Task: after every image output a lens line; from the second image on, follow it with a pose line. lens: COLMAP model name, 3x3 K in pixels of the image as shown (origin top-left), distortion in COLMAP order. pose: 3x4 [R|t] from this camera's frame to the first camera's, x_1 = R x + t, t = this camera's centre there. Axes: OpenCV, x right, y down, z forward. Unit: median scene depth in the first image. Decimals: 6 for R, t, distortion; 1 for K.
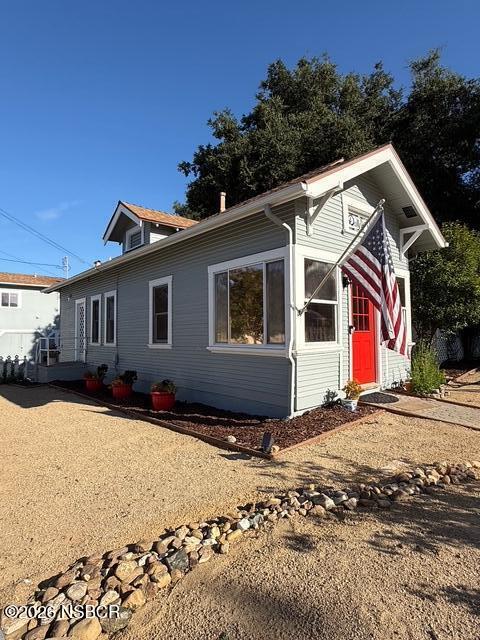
lens RADIAL K [[361.0, 0, 245.1], [0, 361.0, 322.9], [0, 0, 1]] dist [-0.013558, 0.000752]
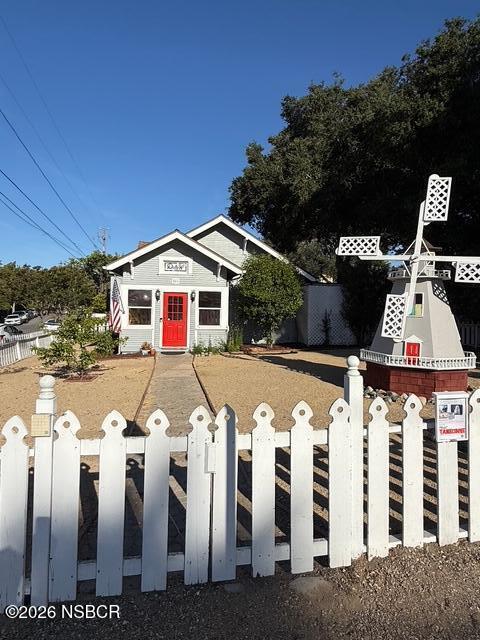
lens RADIAL K [[392.0, 0, 242.4], [0, 392.0, 318.5], [0, 0, 1]] dist [0.002632, 0.003982]
pose [[0.853306, 0.049538, -0.519052, 1.202876], [-0.016088, 0.997504, 0.068754, -0.099736], [0.521163, -0.050318, 0.851973, -0.458105]]
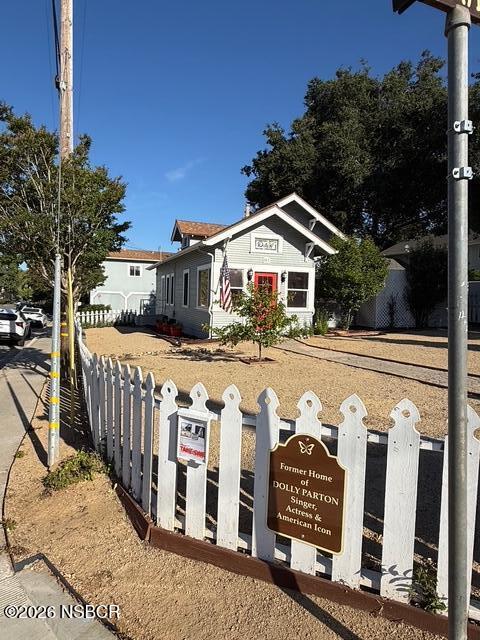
lens RADIAL K [[392.0, 0, 241.4], [0, 392.0, 319.4], [0, 0, 1]] dist [0.002632, 0.003982]
pose [[0.936417, 0.056233, -0.346354, 0.627066], [-0.027627, 0.995826, 0.086986, -0.043941], [0.349800, -0.071887, 0.934062, -0.667820]]
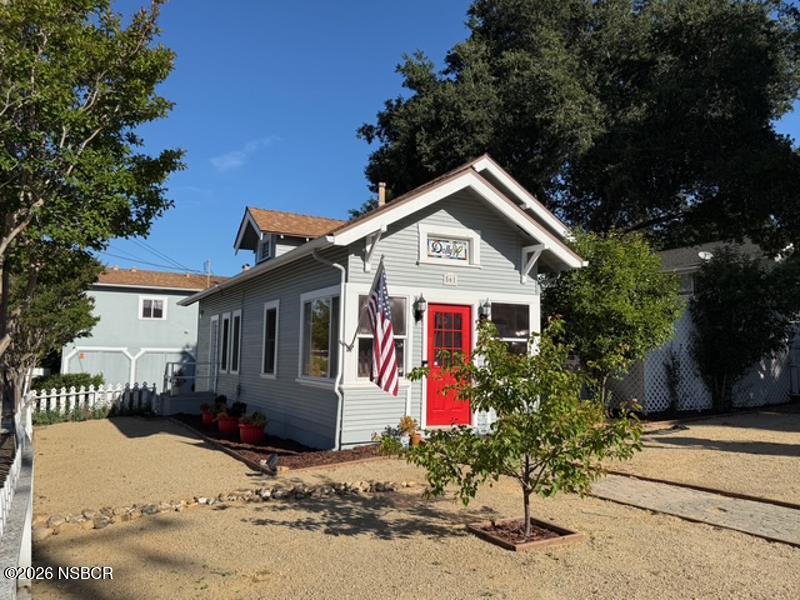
lens RADIAL K [[624.1, 0, 403.6], [0, 624.1, 302.1], [0, 0, 1]] dist [0.080158, -0.051613]
pose [[0.972273, 0.004321, -0.233809, 0.392255], [-0.017073, 0.998473, -0.052544, -0.037586], [0.233225, 0.055079, 0.970862, -0.387998]]
